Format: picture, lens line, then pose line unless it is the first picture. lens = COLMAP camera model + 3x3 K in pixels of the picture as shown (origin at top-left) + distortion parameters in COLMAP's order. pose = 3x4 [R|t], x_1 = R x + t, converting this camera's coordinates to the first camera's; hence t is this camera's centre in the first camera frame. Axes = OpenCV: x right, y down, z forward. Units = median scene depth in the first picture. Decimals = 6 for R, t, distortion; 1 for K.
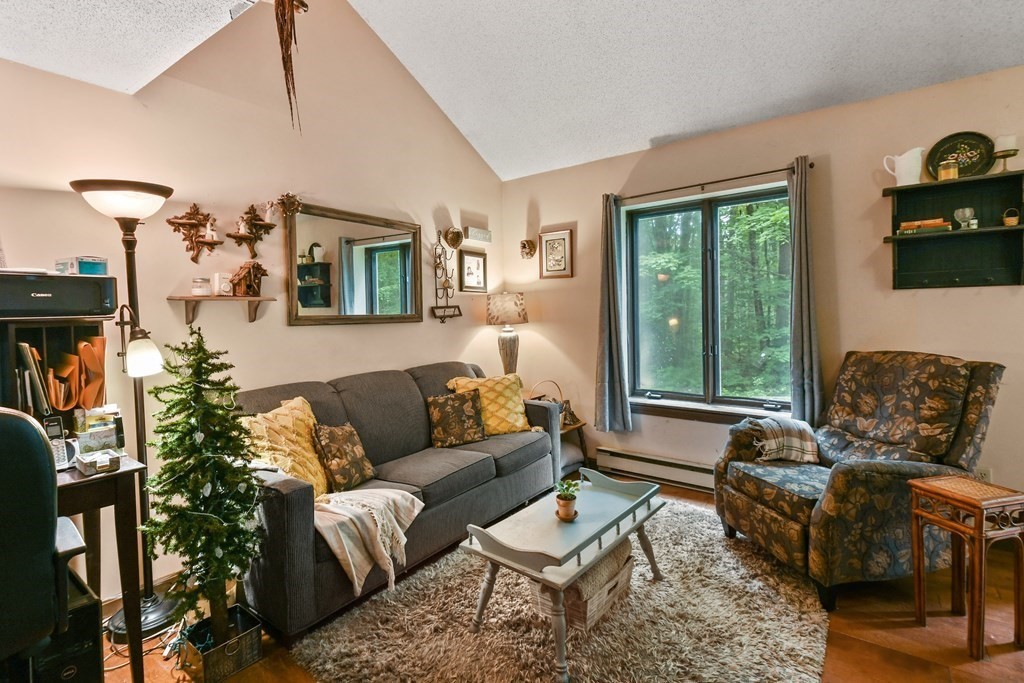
lens RADIAL K [[476.0, 0, 506.0], [0, 476.0, 324.7], [0, 0, 1]] dist [0.002187, -0.000271]
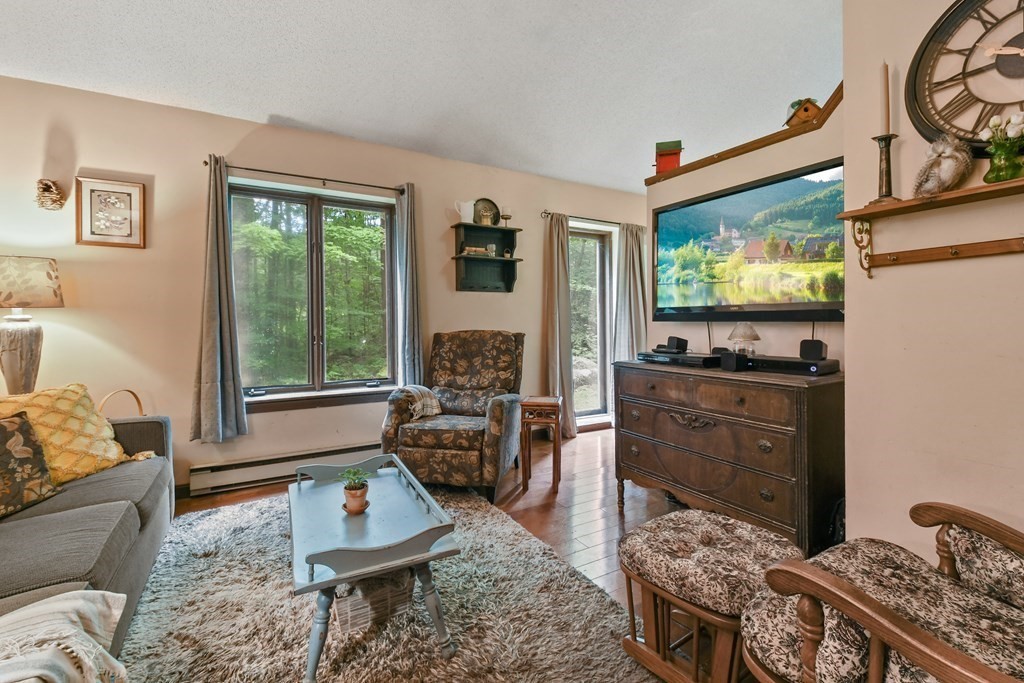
lens RADIAL K [[443.8, 0, 512.3], [0, 443.8, 323.7], [0, 0, 1]] dist [0.000889, -0.000249]
pose [[0.392530, 0.011224, 0.919671, -0.387304], [0.019421, 0.999601, -0.020489, 0.060615], [-0.919534, 0.025903, 0.392156, 0.292182]]
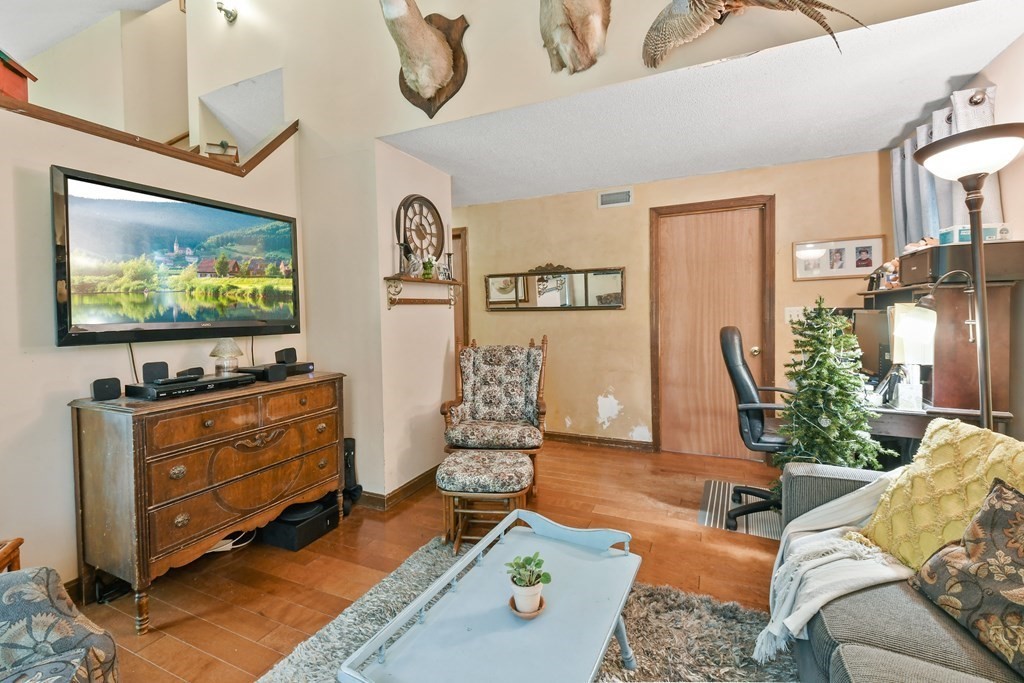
lens RADIAL K [[443.8, 0, 512.3], [0, 443.8, 323.7], [0, 0, 1]] dist [0.000889, -0.000249]
pose [[-0.979525, 0.041305, -0.197042, 0.174100], [0.031888, 0.998203, 0.050729, -0.005172], [0.198783, 0.043407, -0.979082, 1.153328]]
